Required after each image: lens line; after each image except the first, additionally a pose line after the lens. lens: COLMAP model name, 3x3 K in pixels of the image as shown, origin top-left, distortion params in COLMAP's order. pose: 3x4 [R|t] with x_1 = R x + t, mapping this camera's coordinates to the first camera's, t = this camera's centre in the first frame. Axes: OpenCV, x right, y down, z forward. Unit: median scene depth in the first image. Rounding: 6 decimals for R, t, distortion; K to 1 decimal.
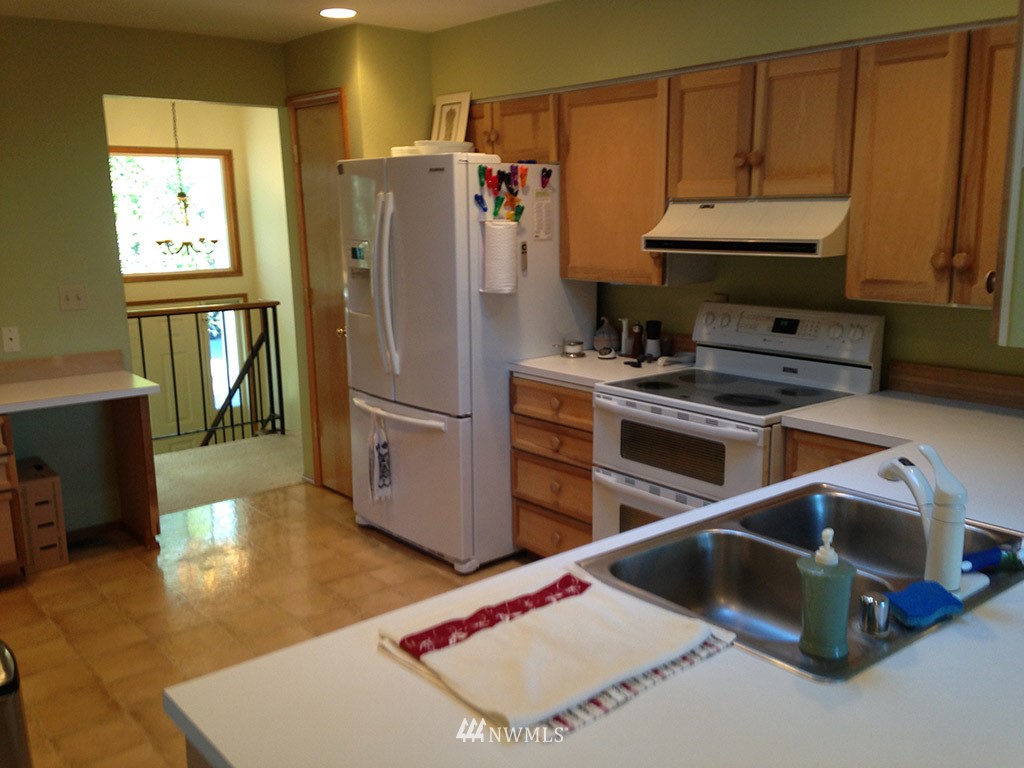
lens RADIAL K [[920.5, 0, 509.7], [0, 920.5, 389.3], [0, 0, 1]] dist [0.064347, -0.070656]
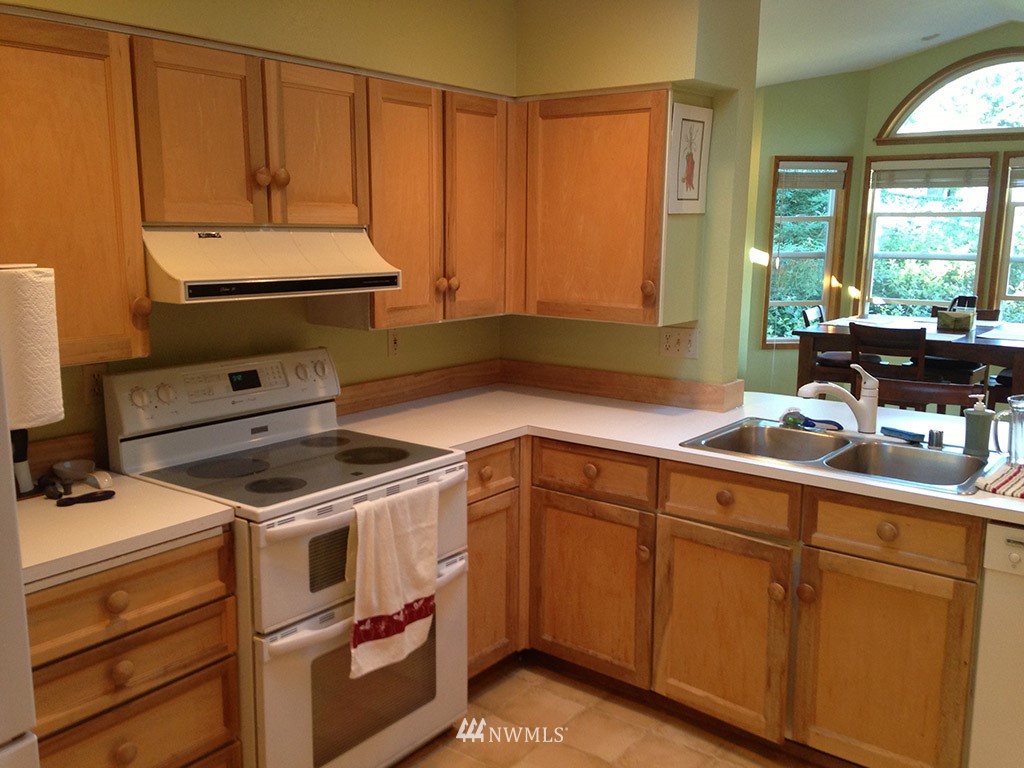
lens RADIAL K [[920.5, 0, 510.1], [0, 920.5, 381.5], [0, 0, 1]] dist [0.064347, -0.070656]
pose [[-0.230686, -0.152112, 0.961065, -0.567977], [0.189805, 0.961697, 0.197771, -0.192387], [-0.954336, 0.228038, -0.192979, 0.968643]]
